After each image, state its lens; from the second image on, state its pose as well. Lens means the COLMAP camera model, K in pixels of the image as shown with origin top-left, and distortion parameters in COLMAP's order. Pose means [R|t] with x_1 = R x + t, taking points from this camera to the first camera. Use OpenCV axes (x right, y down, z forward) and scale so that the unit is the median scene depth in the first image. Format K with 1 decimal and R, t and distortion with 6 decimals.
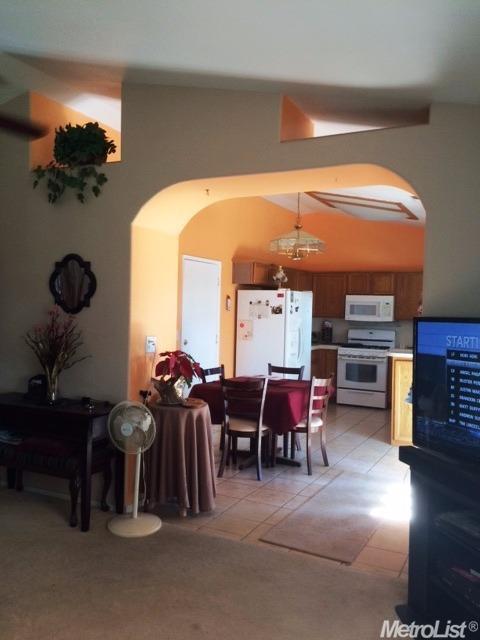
lens RADIAL K [[553.0, 0, 240.0], [0, 553.0, 320.0], [0, 0, 1]] dist [0.110234, -0.143393]
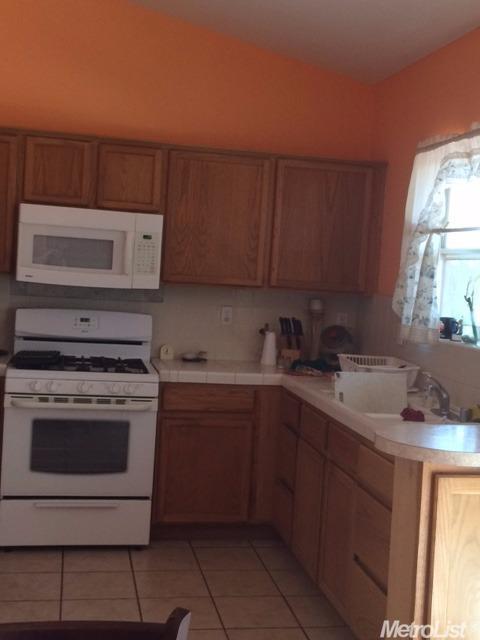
lens RADIAL K [[796.3, 0, 240.0], [0, 796.3, 320.0], [0, 0, 1]] dist [-0.002400, -0.002541]
pose [[0.776355, -0.018141, 0.630035, -0.001229], [-0.029388, 0.997457, 0.064933, -0.011594], [-0.629611, -0.068927, 0.773847, 0.574192]]
